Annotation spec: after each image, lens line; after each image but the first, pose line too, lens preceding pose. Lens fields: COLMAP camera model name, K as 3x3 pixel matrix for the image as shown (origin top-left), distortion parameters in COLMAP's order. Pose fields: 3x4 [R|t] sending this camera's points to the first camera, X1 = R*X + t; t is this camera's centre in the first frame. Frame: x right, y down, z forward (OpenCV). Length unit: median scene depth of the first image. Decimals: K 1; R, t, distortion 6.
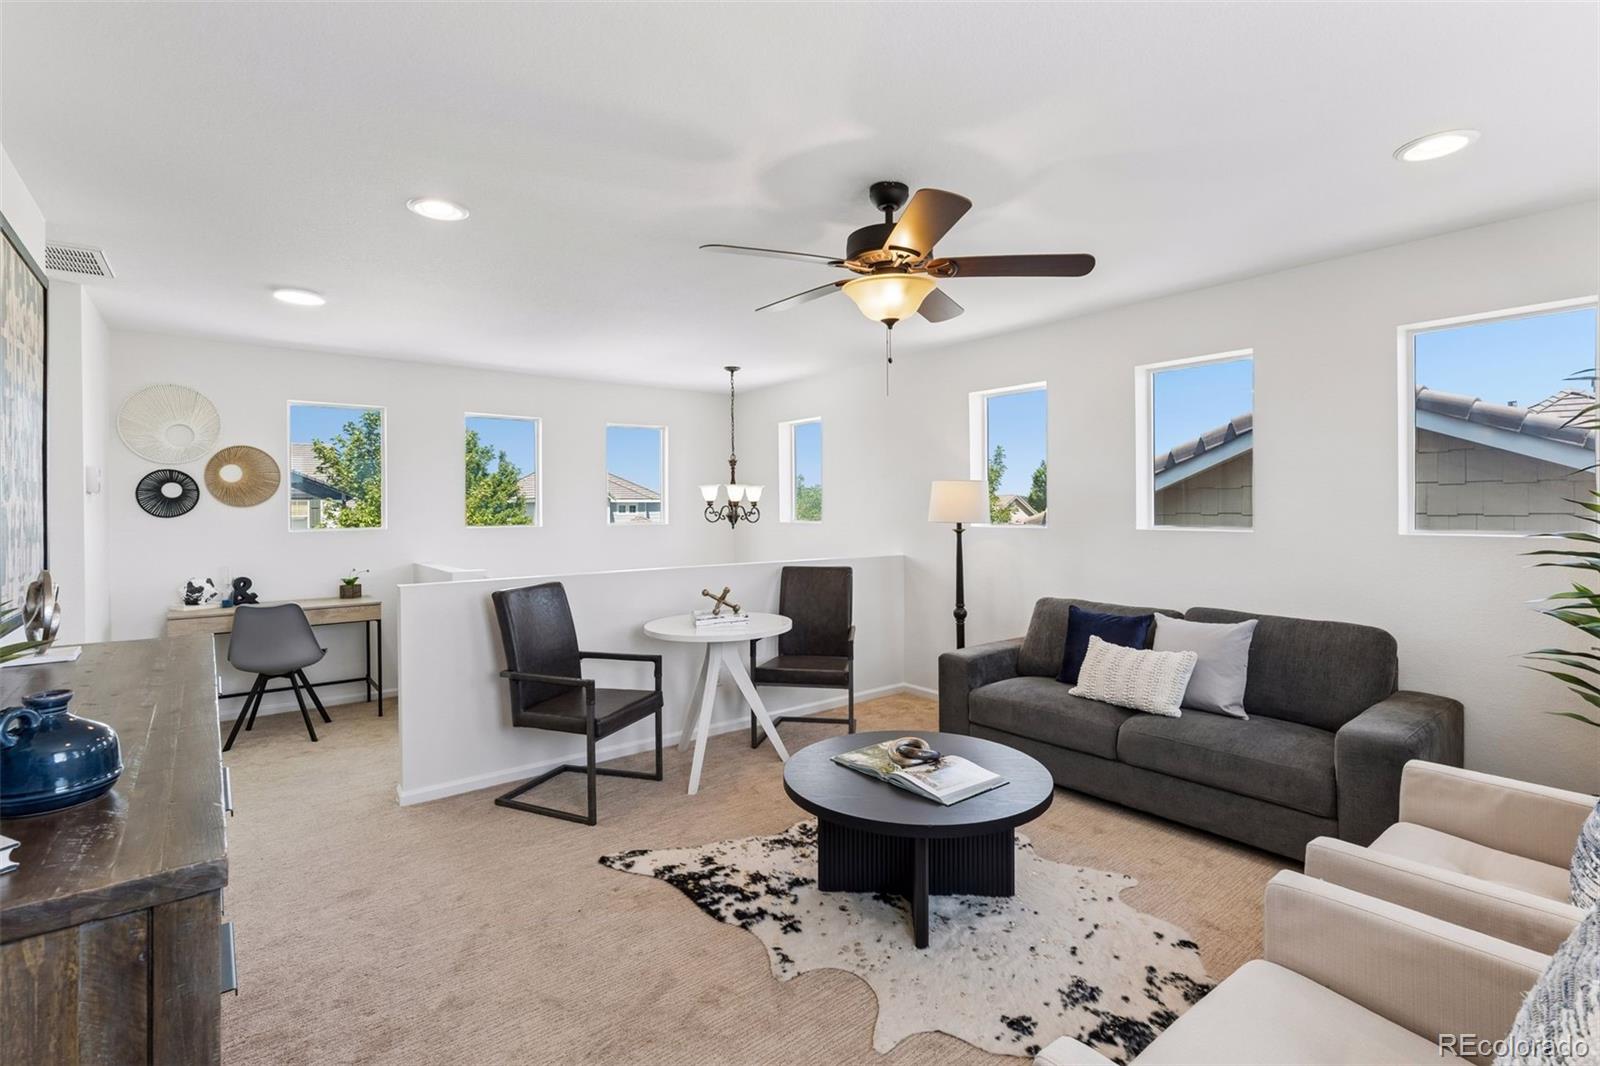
lens RADIAL K [[757.1, 0, 807.4], [0, 757.1, 508.0], [0, 0, 1]] dist [0.002754, 0.000147]
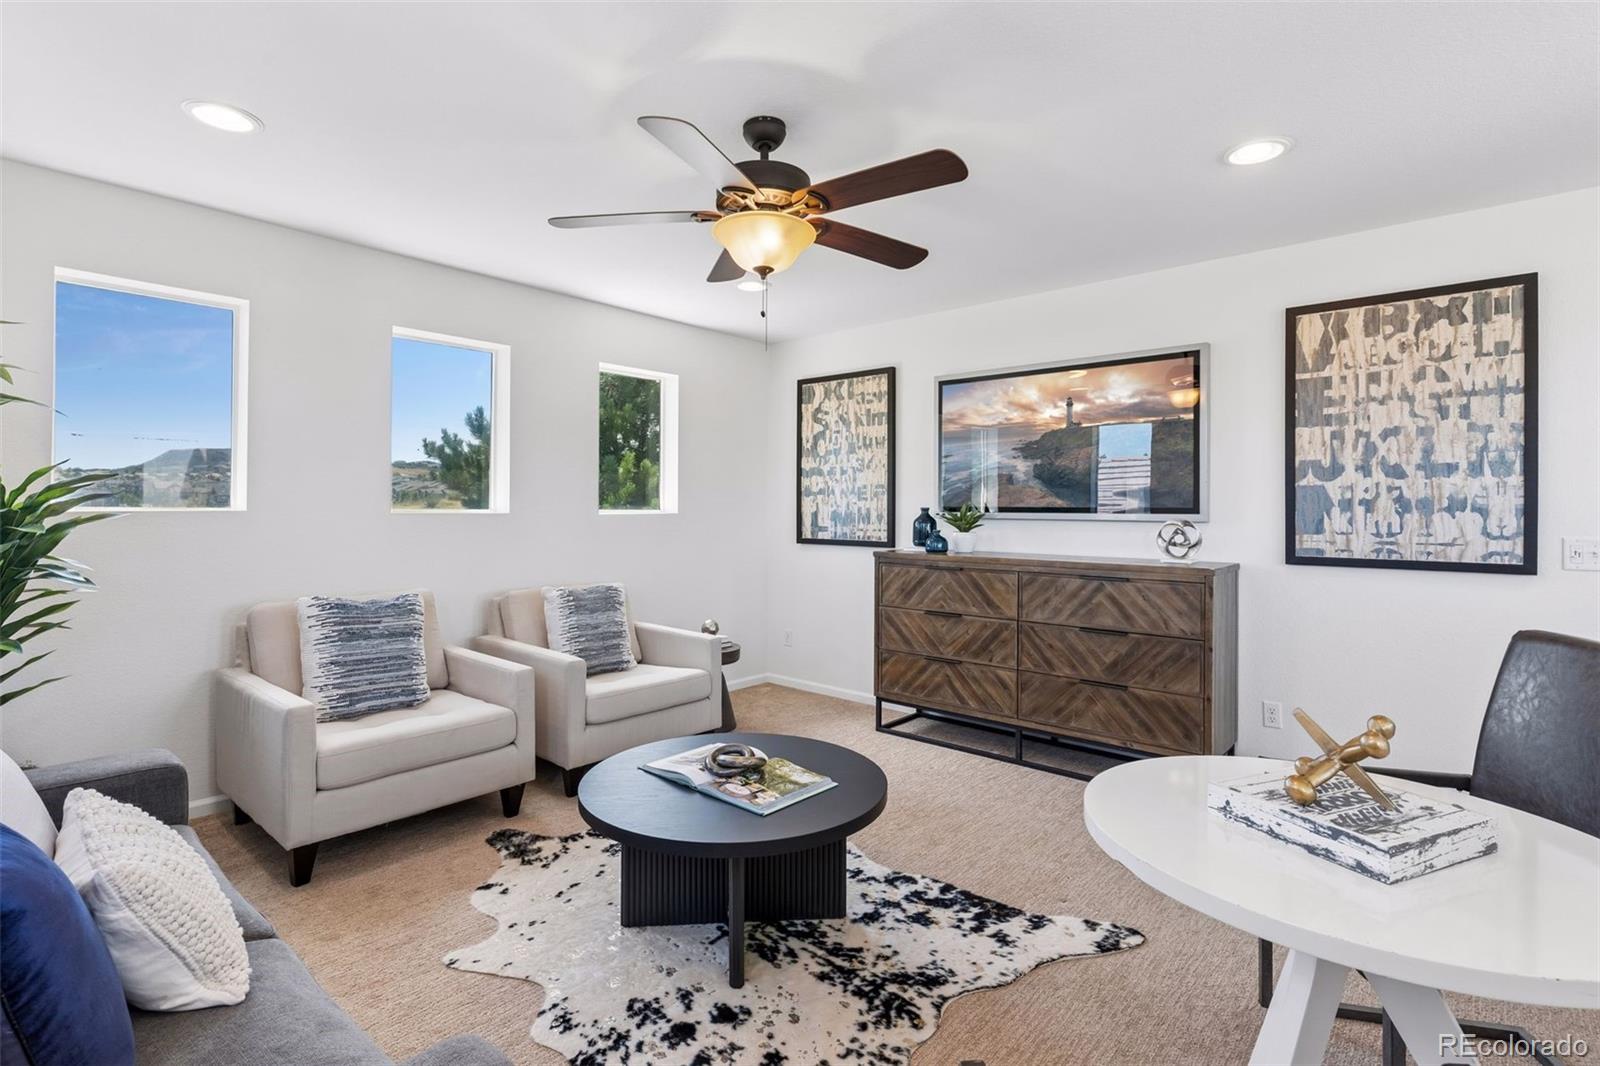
lens RADIAL K [[757.1, 0, 818.9], [0, 757.1, 501.8], [0, 0, 1]] dist [0.002754, 0.000147]
pose [[-0.981439, -0.001367, -0.191770, 0.211390], [0.000655, 0.999945, -0.010475, 0.037143], [0.191774, -0.010406, -0.981384, 1.845437]]
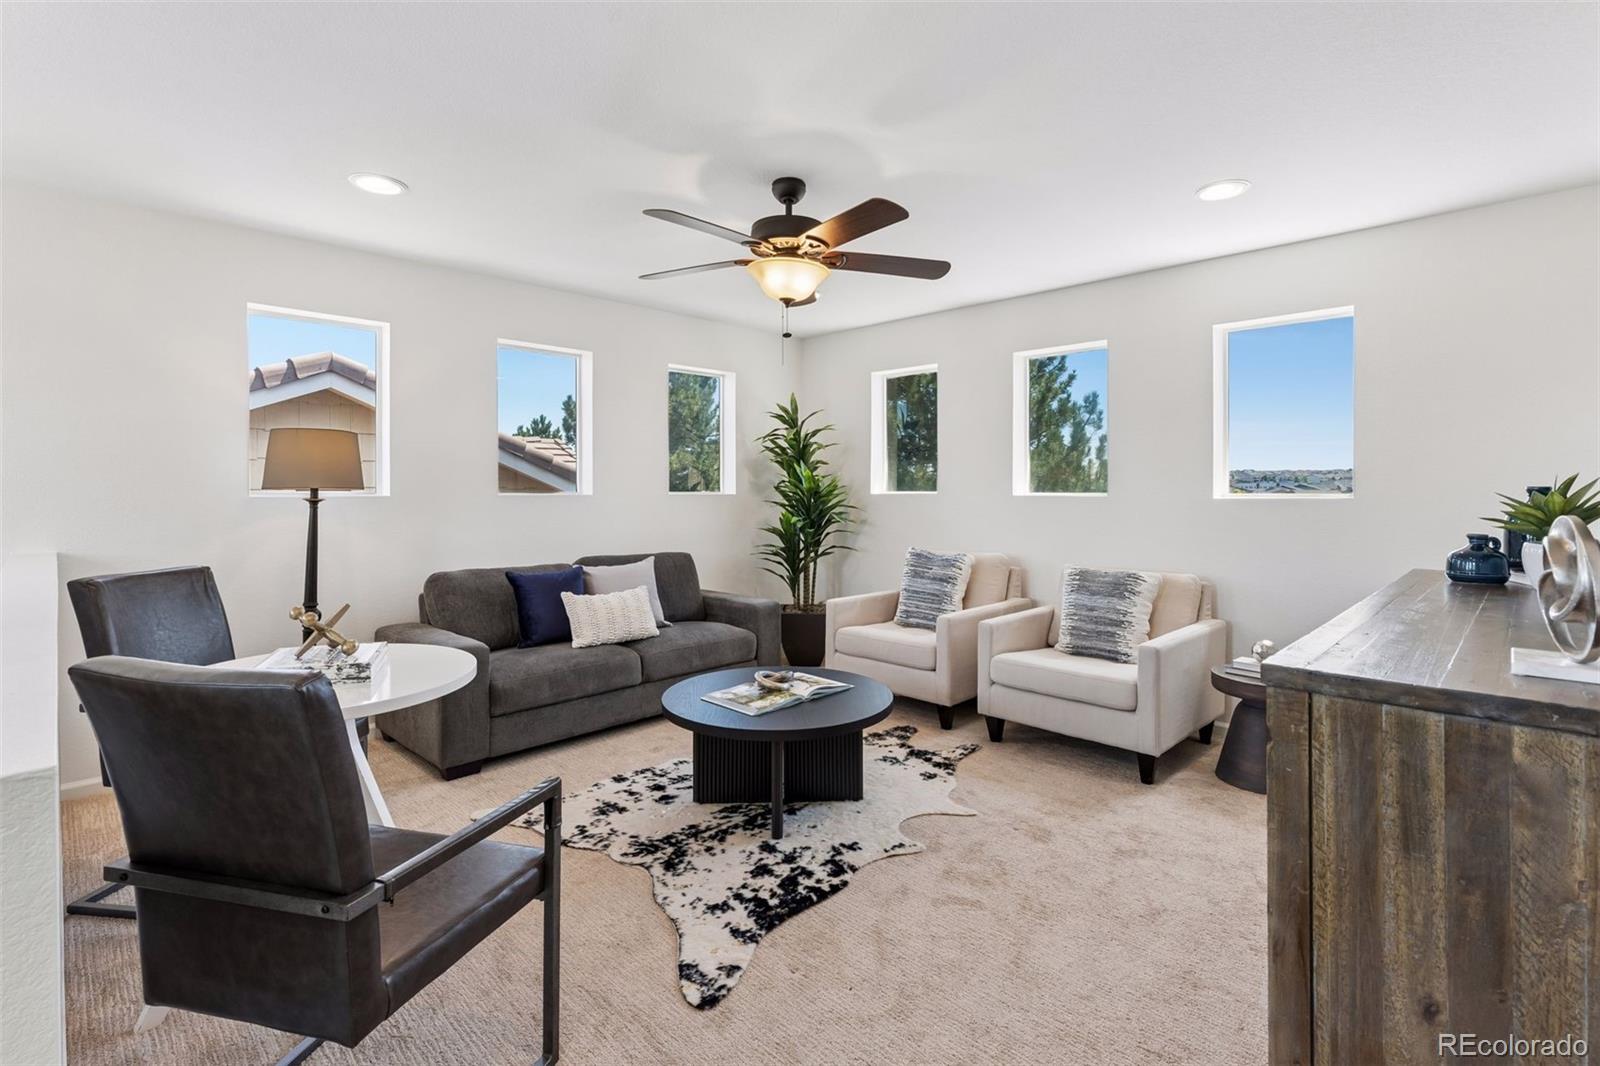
lens RADIAL K [[757.1, 0, 808.5], [0, 757.1, 501.2], [0, 0, 1]] dist [0.002754, 0.000147]
pose [[-0.128474, -0.010496, 0.991657, -0.986674], [-0.001729, 0.999945, 0.010360, 0.038861], [-0.991711, -0.000384, -0.128485, 1.084457]]
